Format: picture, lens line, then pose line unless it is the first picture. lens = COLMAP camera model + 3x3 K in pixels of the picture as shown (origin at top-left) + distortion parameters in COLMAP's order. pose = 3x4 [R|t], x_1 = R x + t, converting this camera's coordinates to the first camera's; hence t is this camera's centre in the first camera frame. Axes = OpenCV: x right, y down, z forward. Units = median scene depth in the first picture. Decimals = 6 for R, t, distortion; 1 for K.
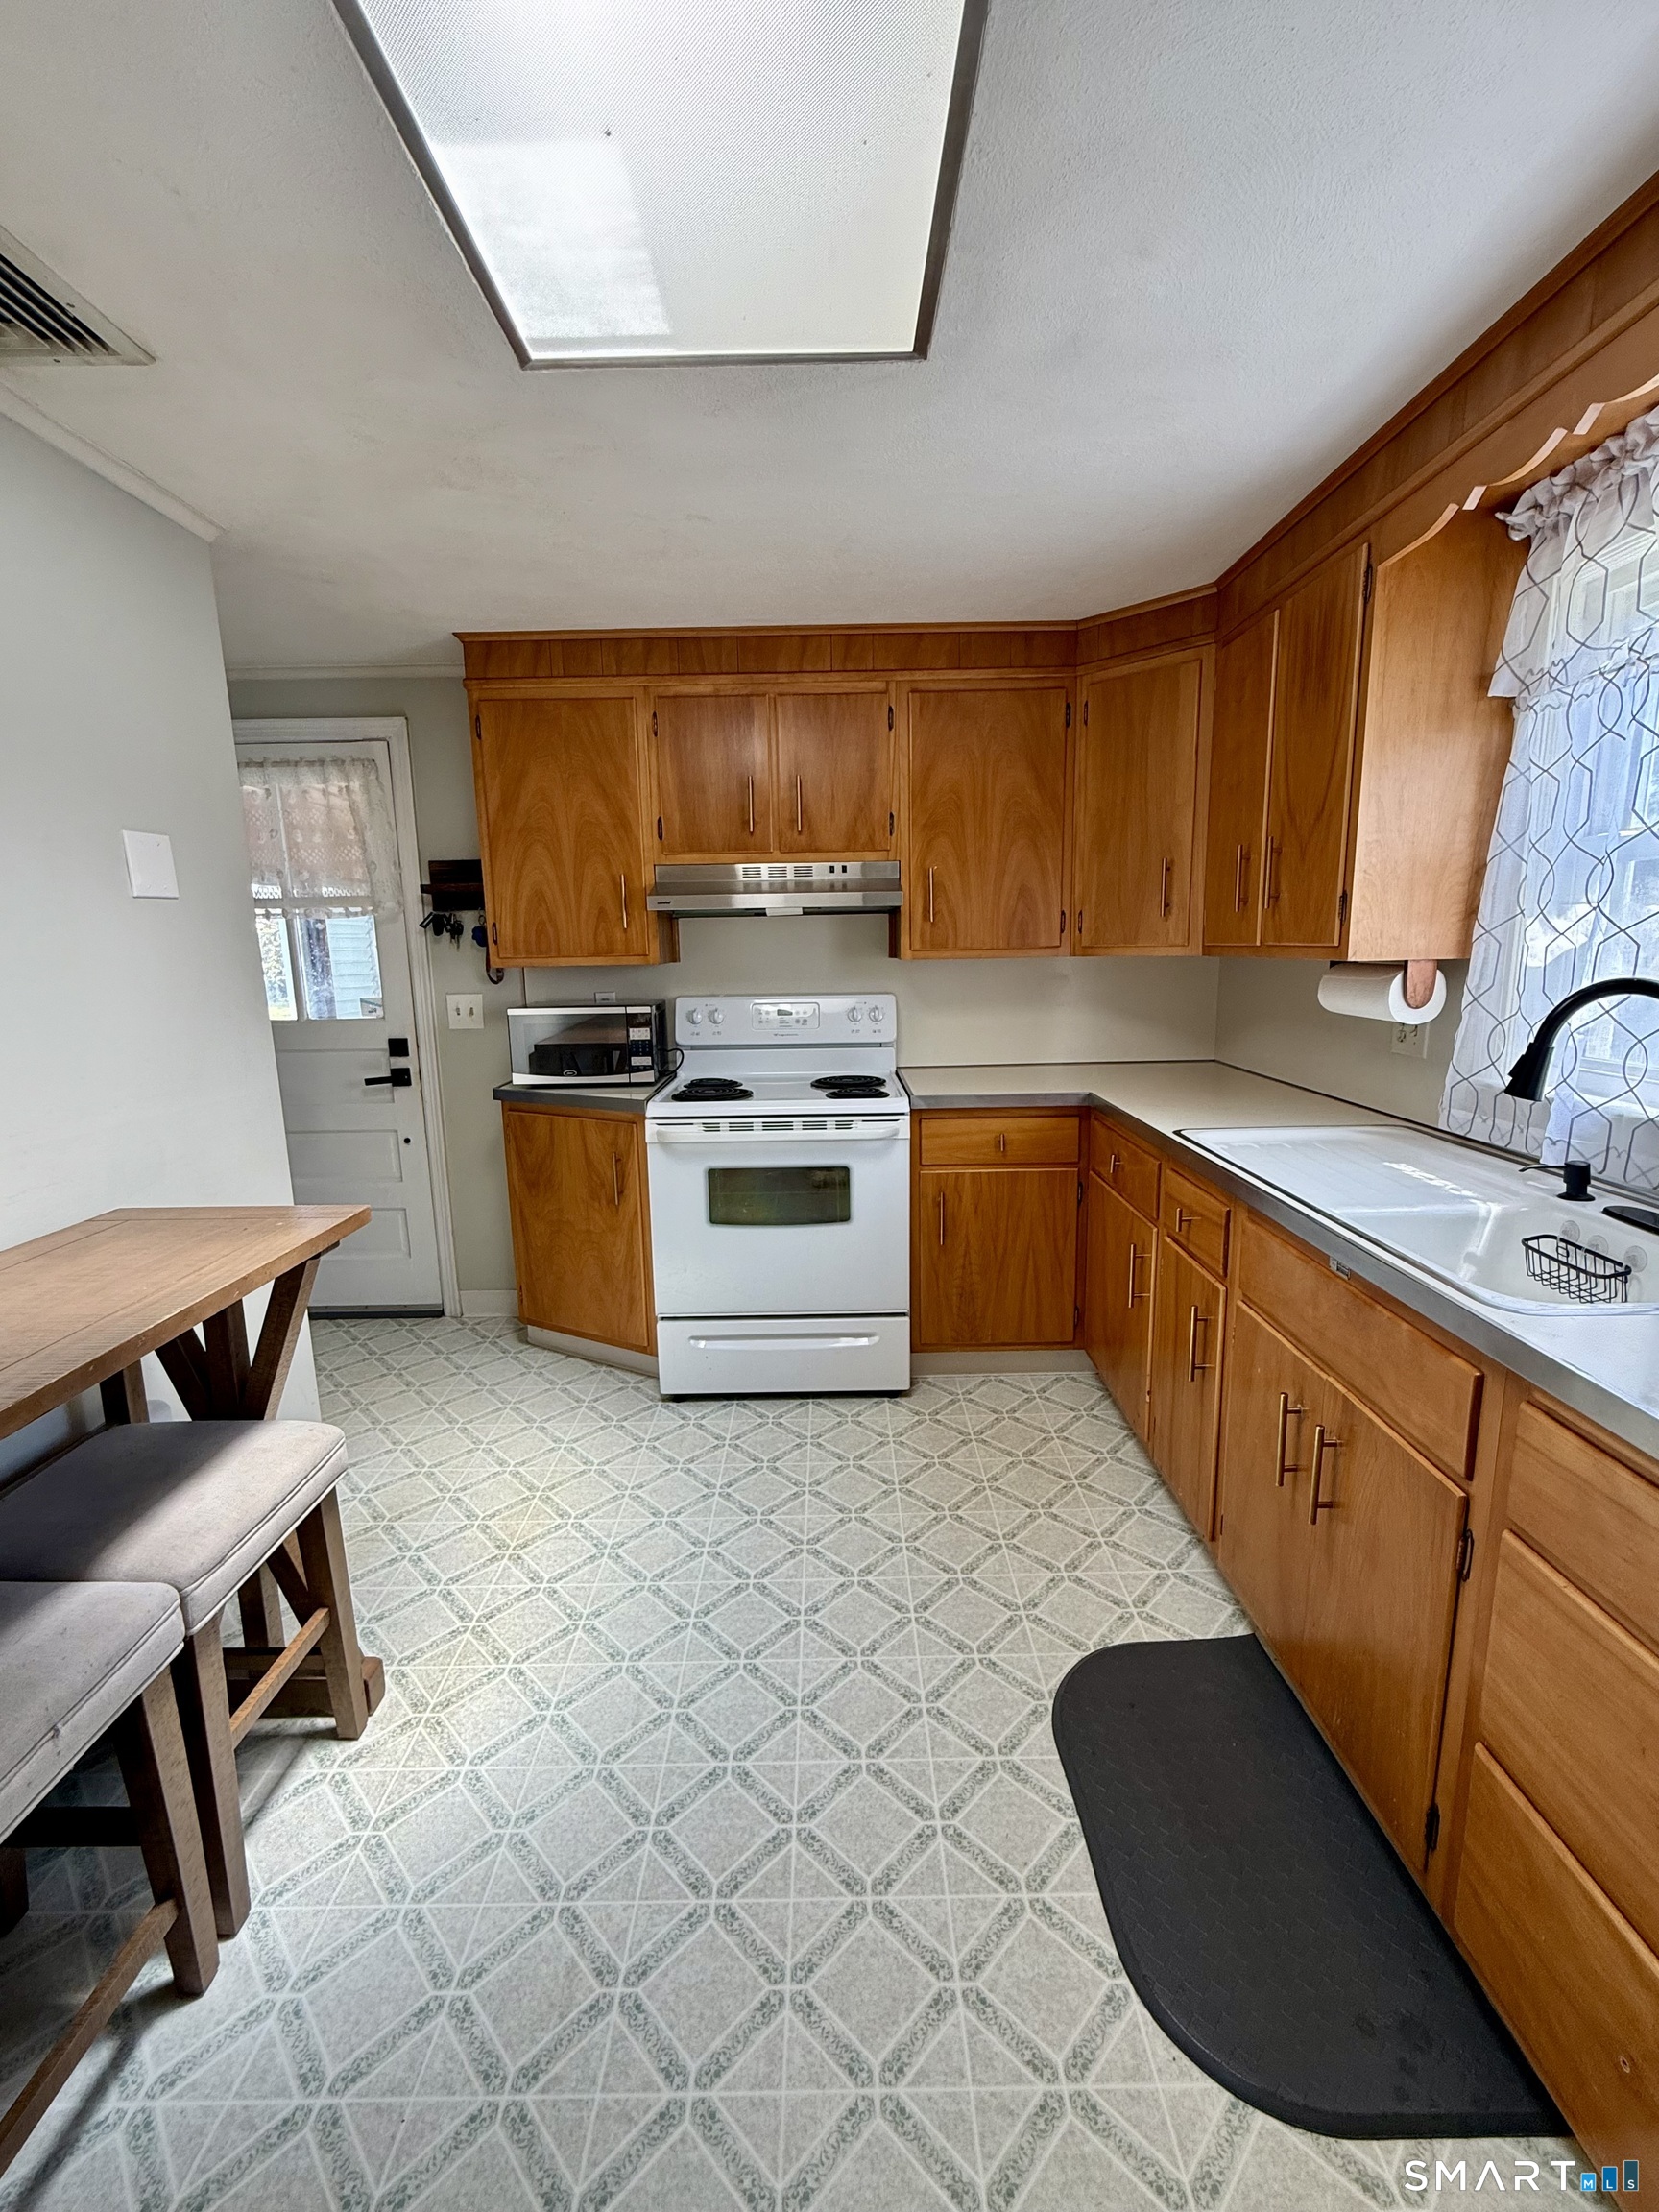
lens RADIAL K [[884.3, 0, 823.7], [0, 884.3, 1103.2], [0, 0, 1]] dist [-0.006616, -0.000036]
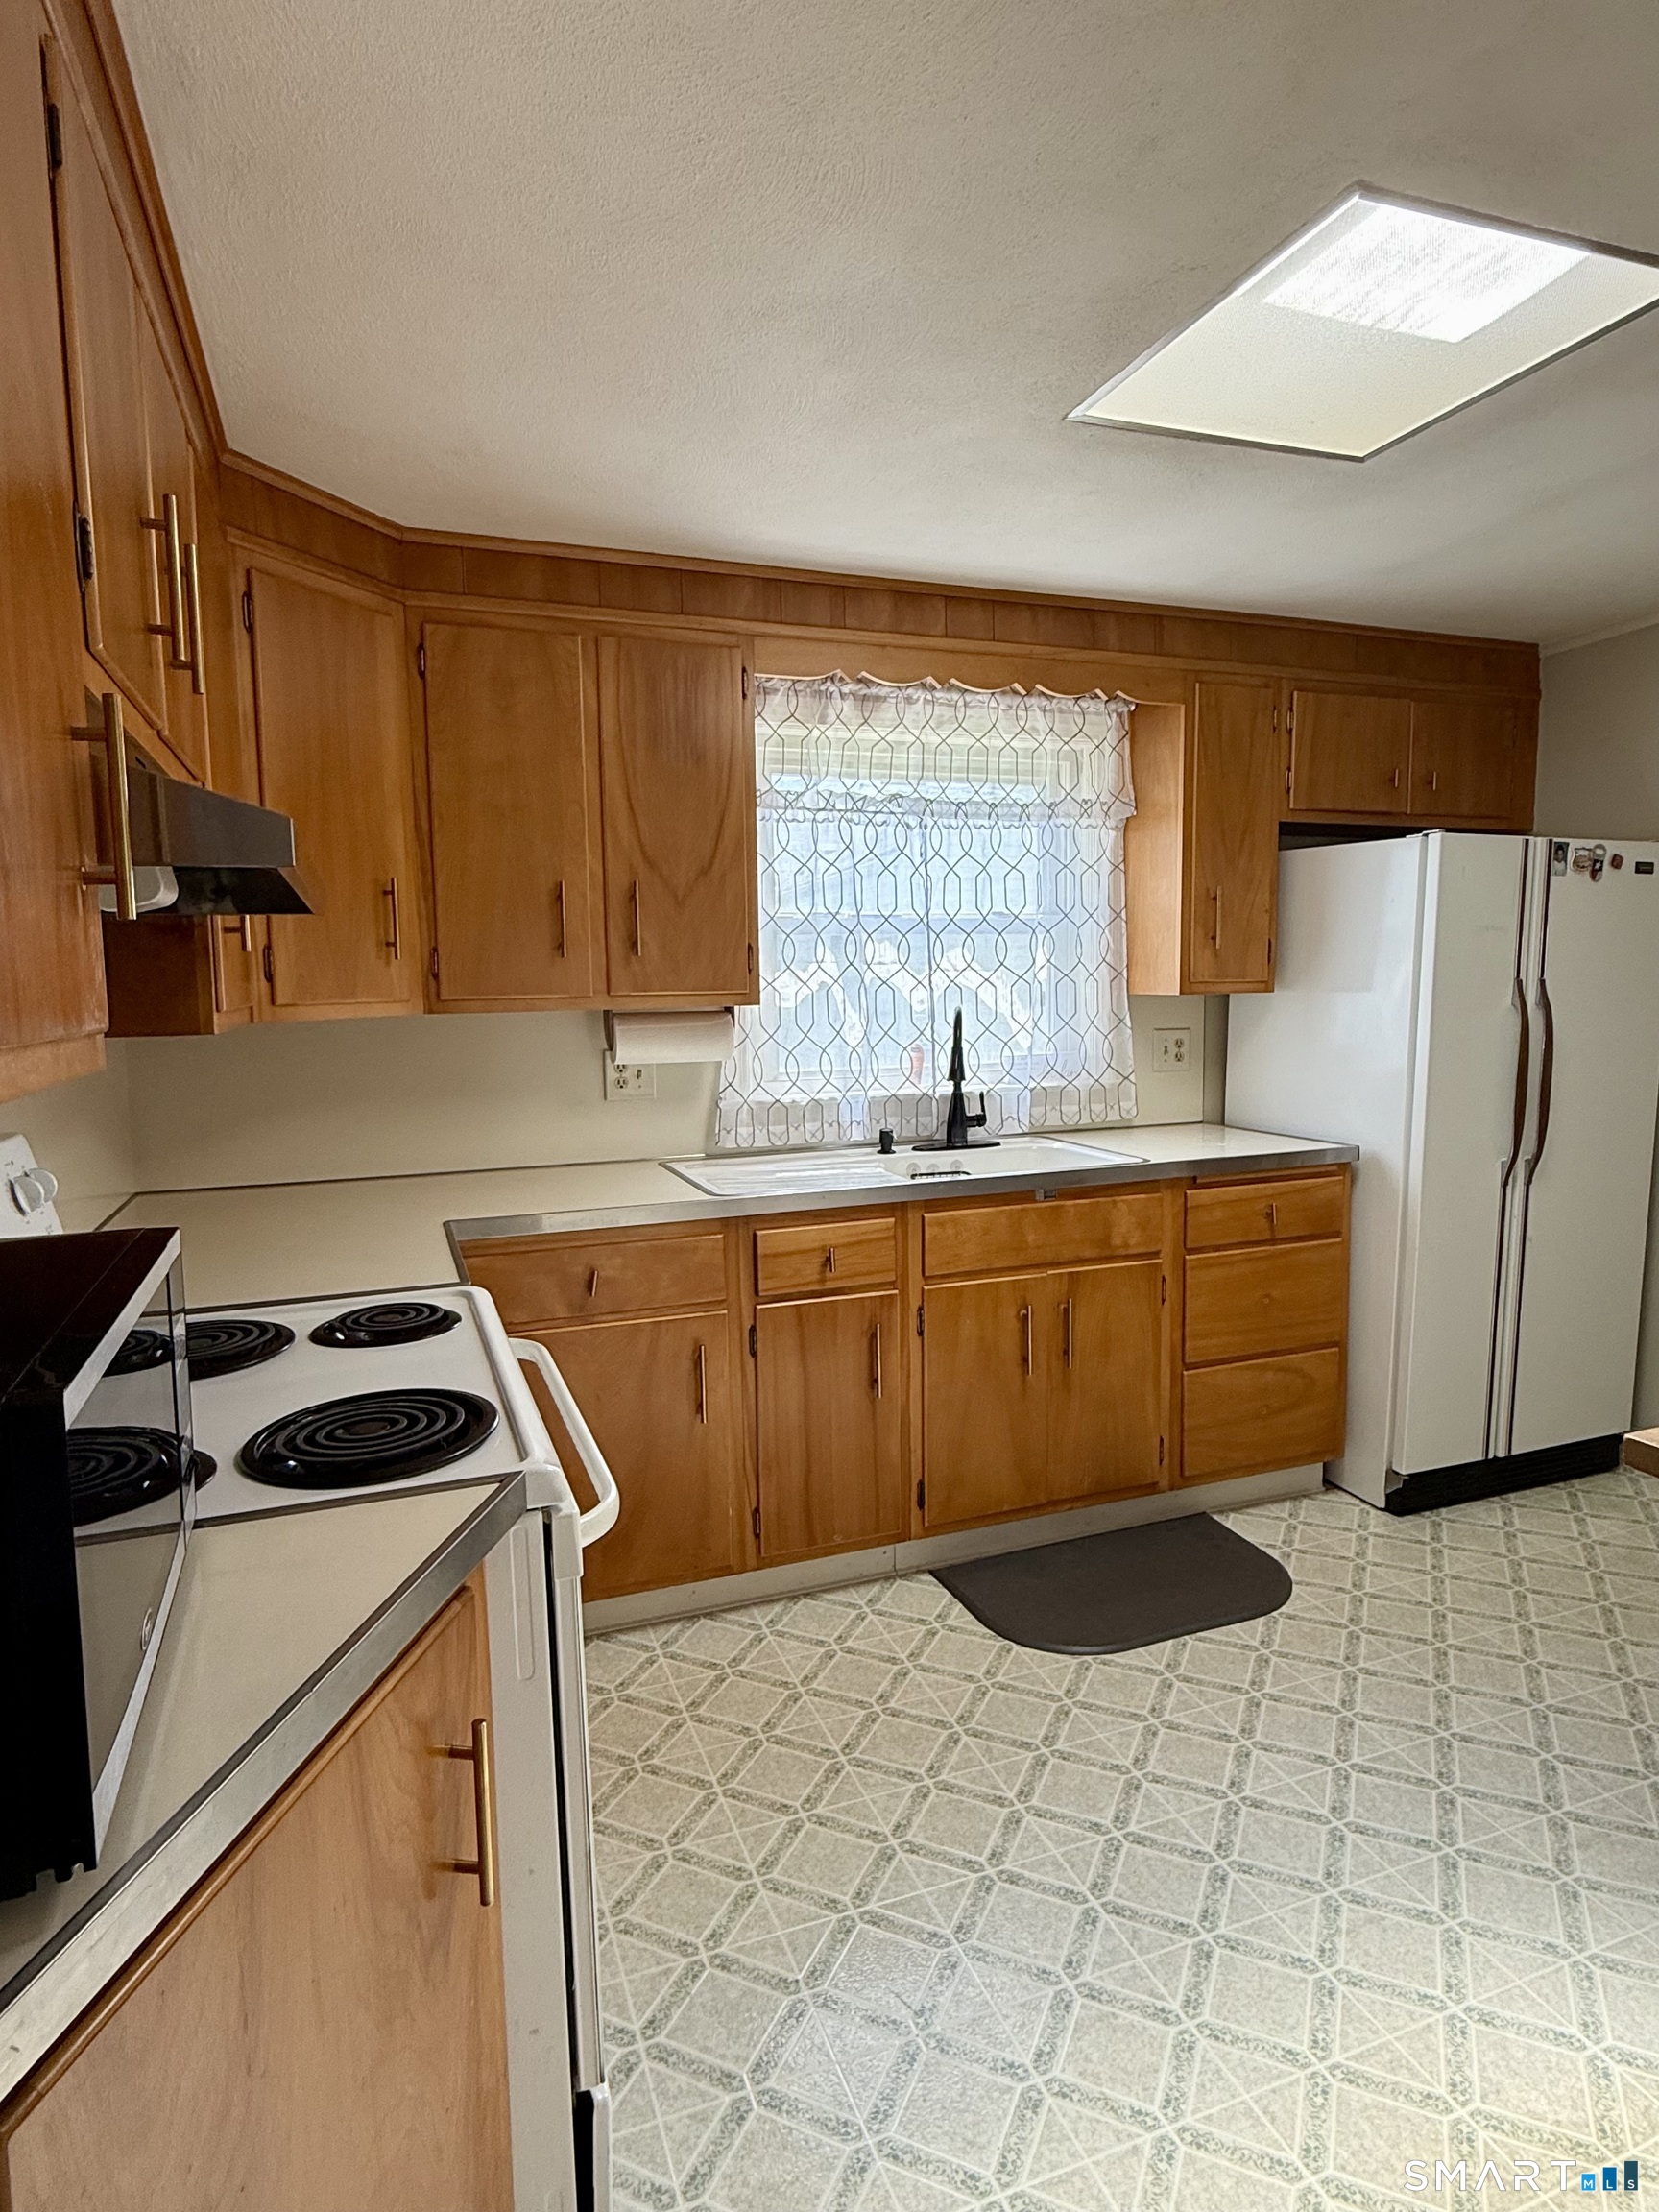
lens RADIAL K [[1238.4, 0, 823.9], [0, 1238.4, 1111.5], [0, 0, 1]] dist [0.001599, 0.000302]
pose [[-0.335707, -0.074760, 0.938995, -0.924154], [0.193578, 0.970094, 0.146444, -0.244880], [-0.921862, 0.230931, -0.311195, 1.446717]]
